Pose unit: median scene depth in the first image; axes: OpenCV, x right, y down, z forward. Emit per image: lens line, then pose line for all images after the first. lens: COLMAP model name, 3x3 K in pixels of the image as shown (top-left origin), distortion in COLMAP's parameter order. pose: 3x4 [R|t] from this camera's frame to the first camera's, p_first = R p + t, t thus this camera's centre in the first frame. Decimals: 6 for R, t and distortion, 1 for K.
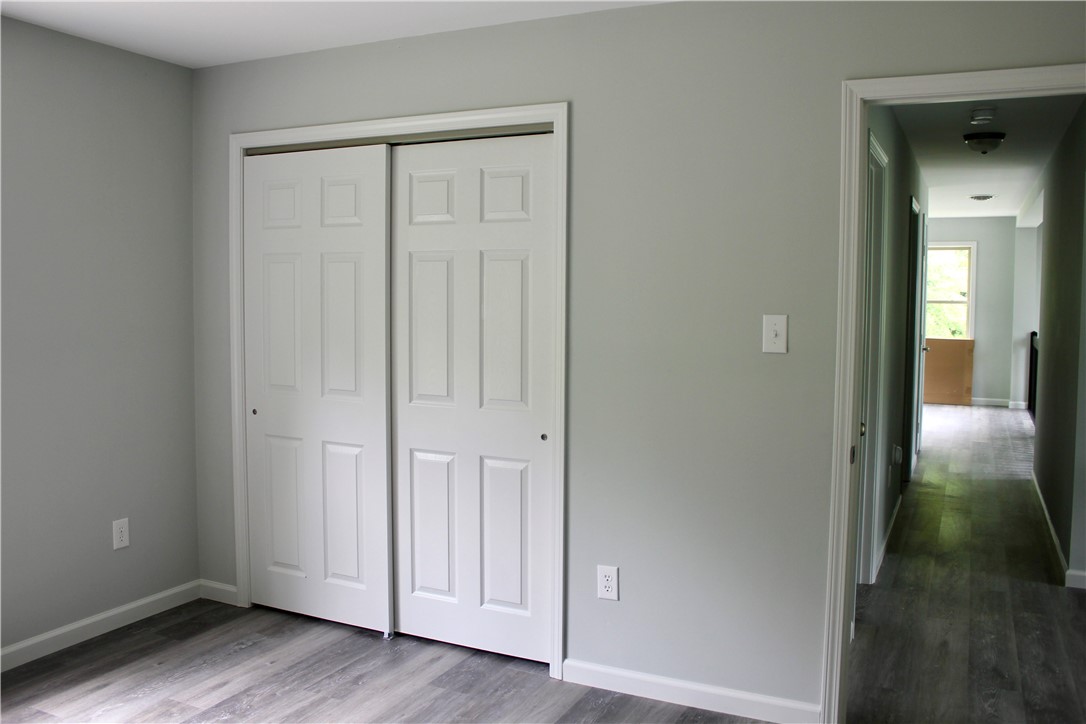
lens RADIAL K [[912.1, 0, 542.9], [0, 912.1, 350.2], [0, 0, 1]] dist [-0.159457, 0.124284]
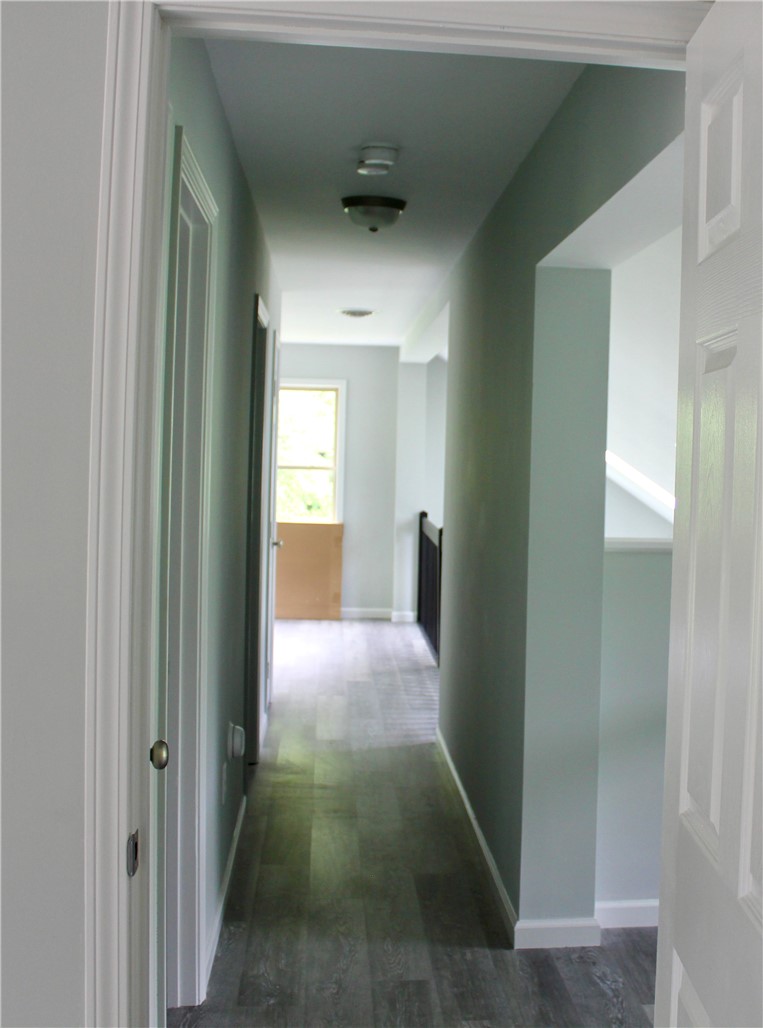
lens RADIAL K [[926.0, 0, 381.5], [0, 926.0, 514.0], [0, 0, 1]] dist [-0.124145, 0.013269]
pose [[0.860722, -0.013424, 0.508898, 0.167605], [0.006784, 0.999866, 0.014900, -0.033637], [-0.509030, -0.009372, 0.860698, 0.415409]]
